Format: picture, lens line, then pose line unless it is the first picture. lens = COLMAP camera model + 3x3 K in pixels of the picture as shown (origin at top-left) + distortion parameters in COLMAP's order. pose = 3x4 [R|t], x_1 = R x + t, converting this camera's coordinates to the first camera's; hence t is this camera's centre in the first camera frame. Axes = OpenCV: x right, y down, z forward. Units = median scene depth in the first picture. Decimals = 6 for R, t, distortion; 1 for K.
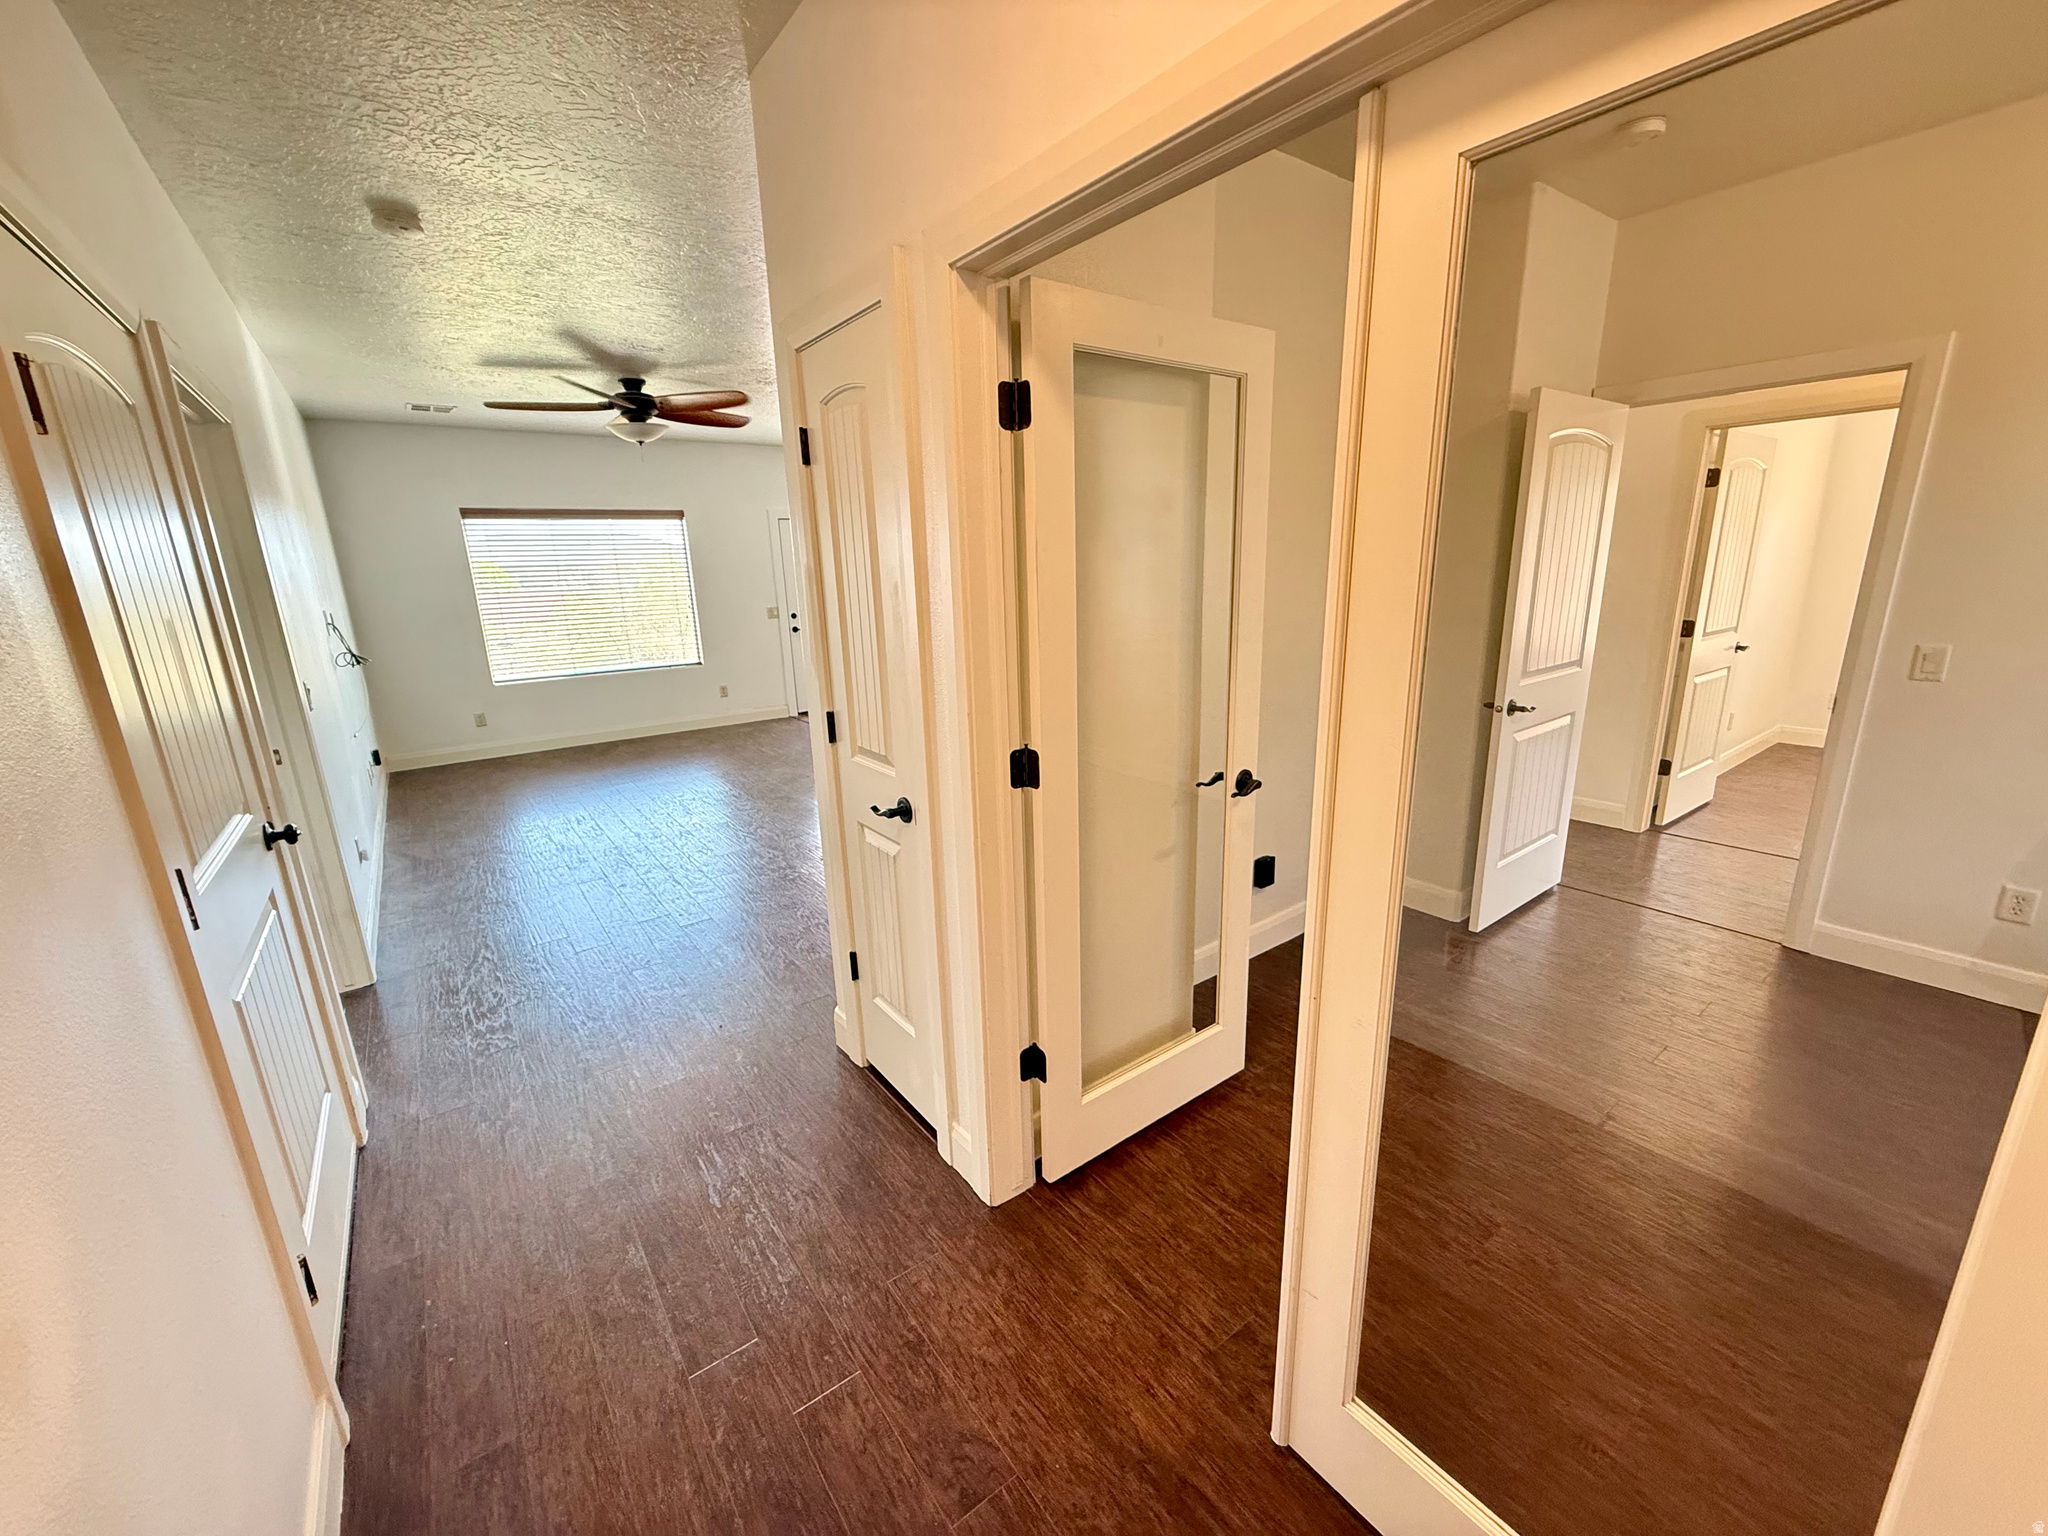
lens RADIAL K [[820.9, 0, 1019.0], [0, 820.9, 773.4], [0, 0, 1]] dist [-0.001285, -0.000303]
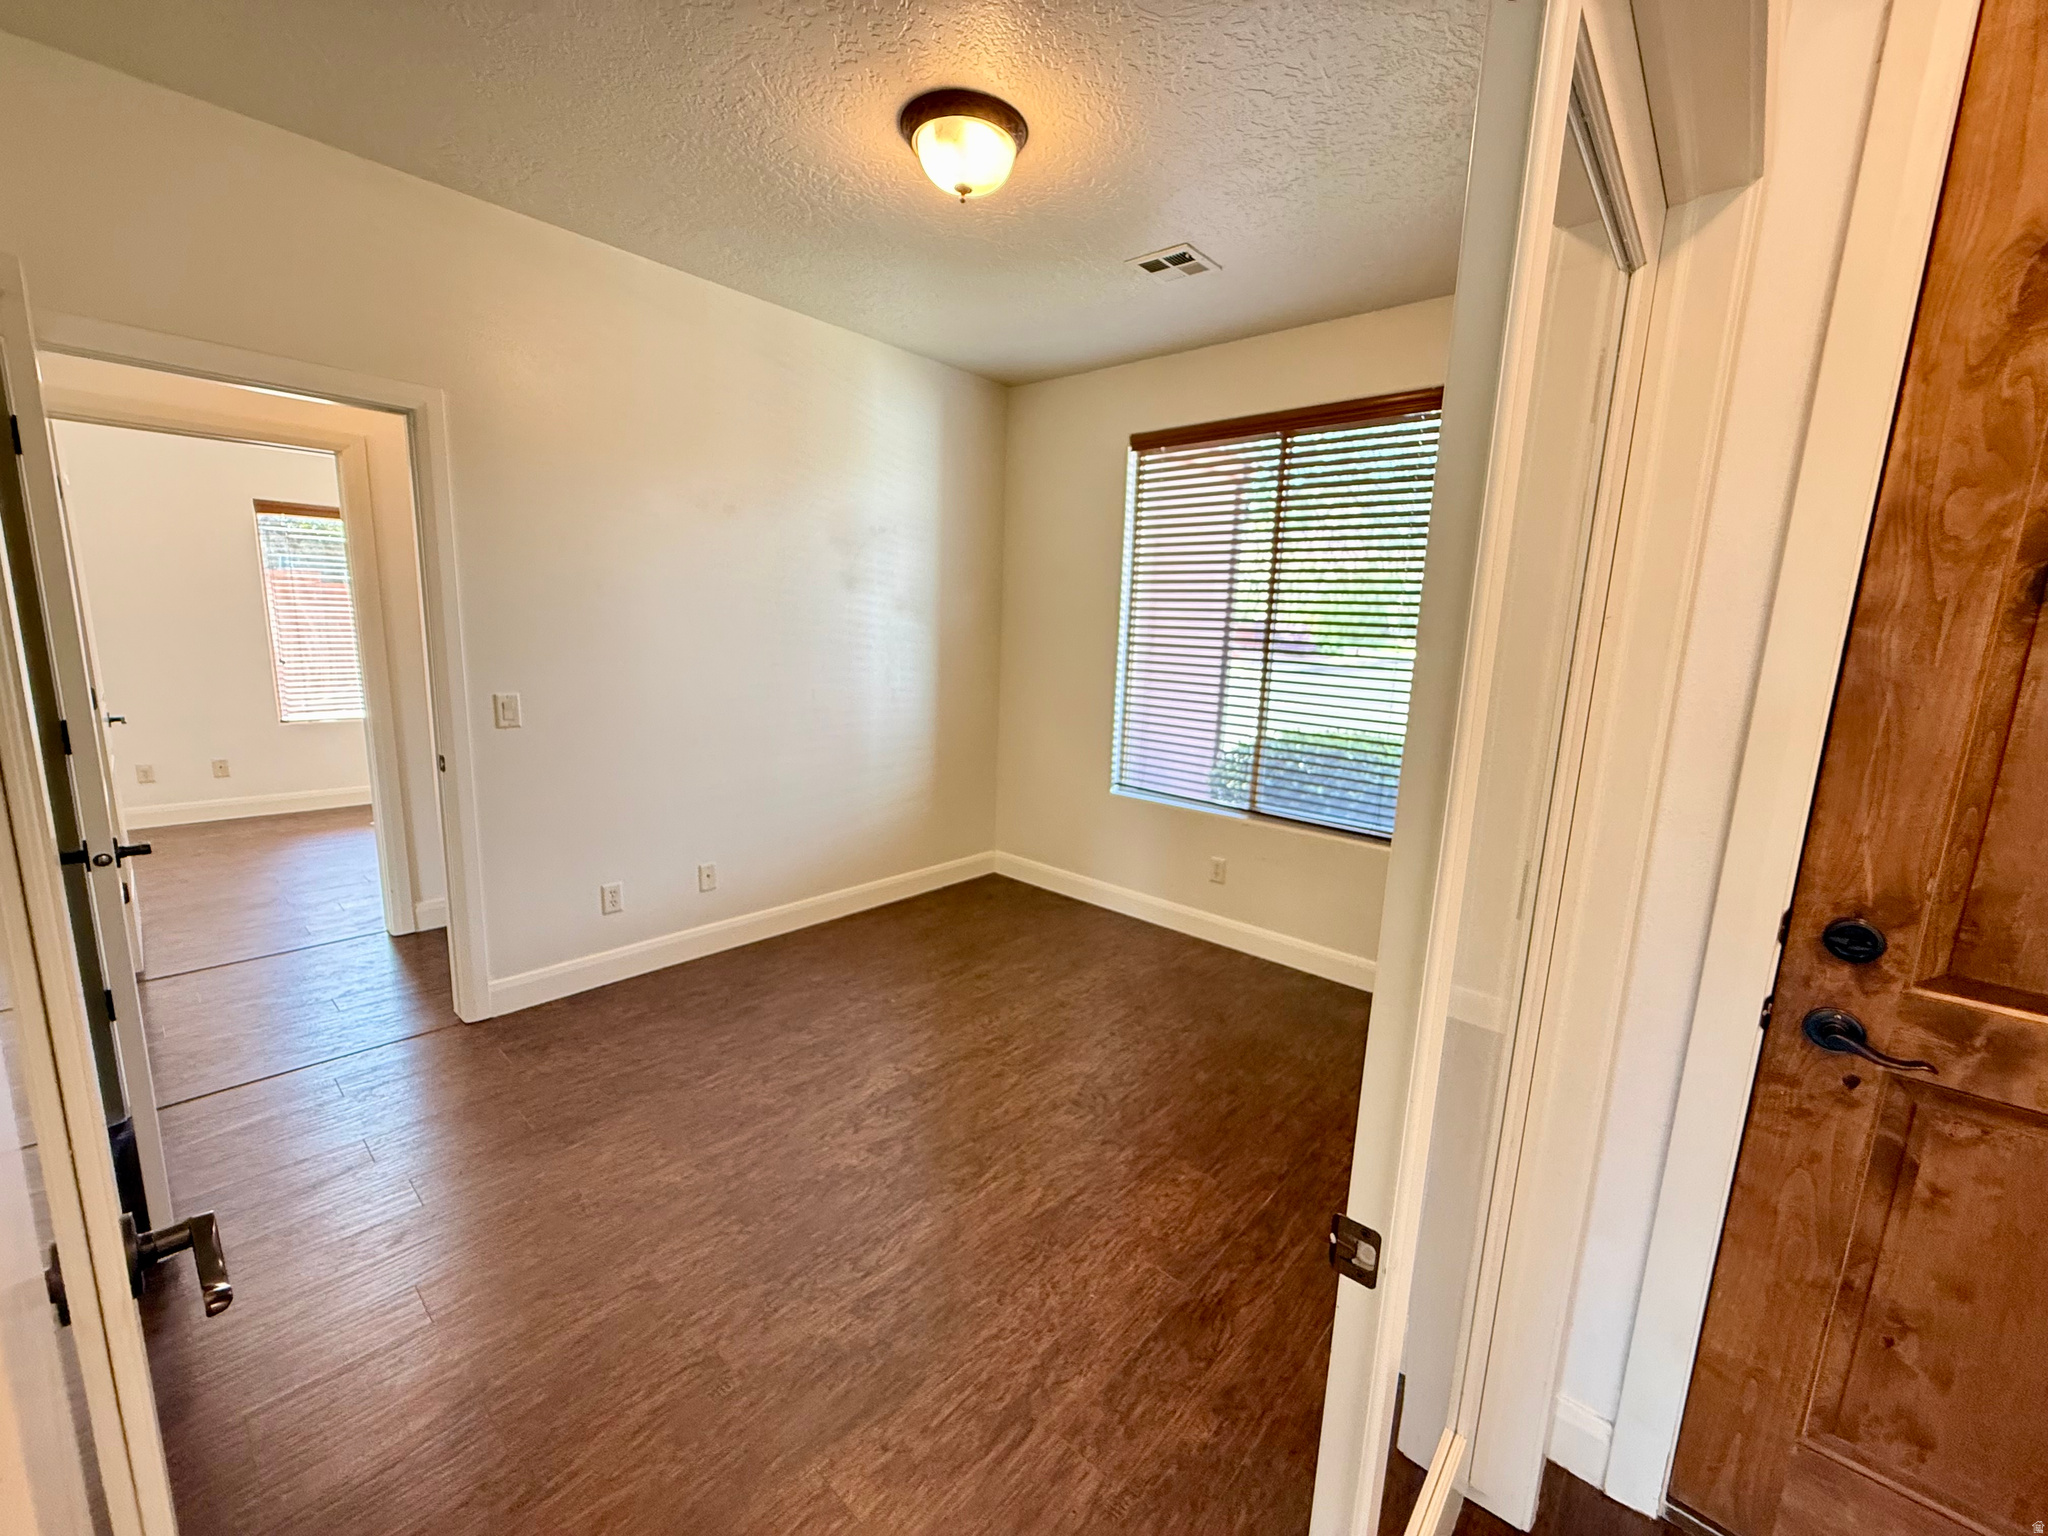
lens RADIAL K [[820.9, 0, 1015.3], [0, 820.9, 765.8], [0, 0, 1]] dist [-0.001285, -0.000303]
pose [[-0.201946, -0.144282, 0.968711, -0.048248], [0.219862, 0.957166, 0.188397, -0.122739], [-0.954399, 0.251029, -0.161574, 0.569571]]
